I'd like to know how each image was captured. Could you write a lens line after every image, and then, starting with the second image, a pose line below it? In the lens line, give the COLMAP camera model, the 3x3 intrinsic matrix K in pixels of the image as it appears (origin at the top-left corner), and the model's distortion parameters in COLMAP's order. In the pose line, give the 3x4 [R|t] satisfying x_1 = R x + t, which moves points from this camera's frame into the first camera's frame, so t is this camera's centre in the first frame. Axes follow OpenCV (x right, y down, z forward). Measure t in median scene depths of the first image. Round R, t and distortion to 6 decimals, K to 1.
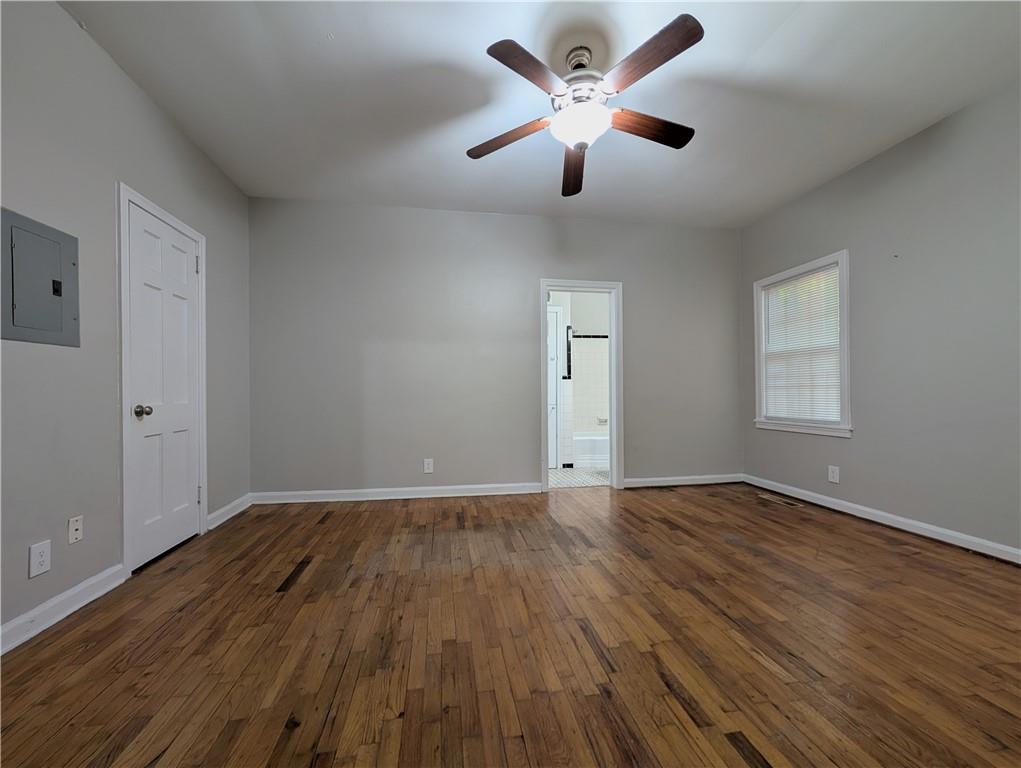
lens RADIAL K [[386.9, 0, 508.8], [0, 386.9, 389.7], [0, 0, 1]] dist [-0.001817, -0.000094]
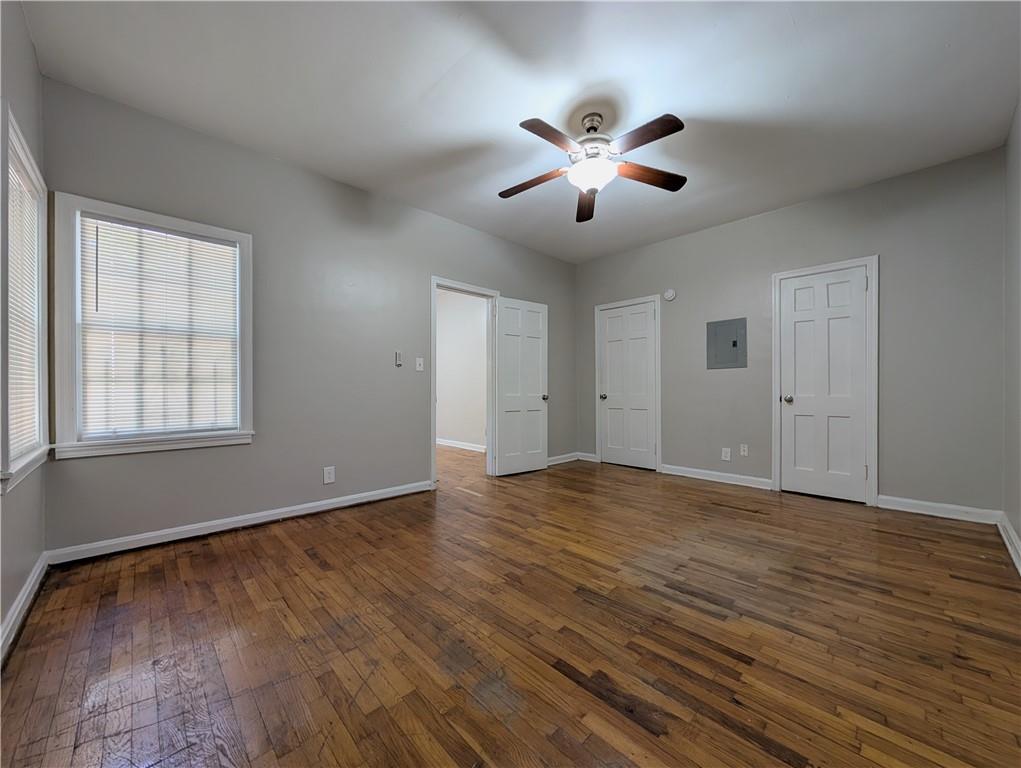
lens RADIAL K [[386.9, 0, 508.8], [0, 386.9, 389.7], [0, 0, 1]] dist [-0.001817, -0.000094]
pose [[-0.829573, 0.008562, -0.558332, 1.022982], [0.007046, 0.999963, 0.004867, -0.003861], [0.558354, 0.000103, -0.829603, 1.736562]]
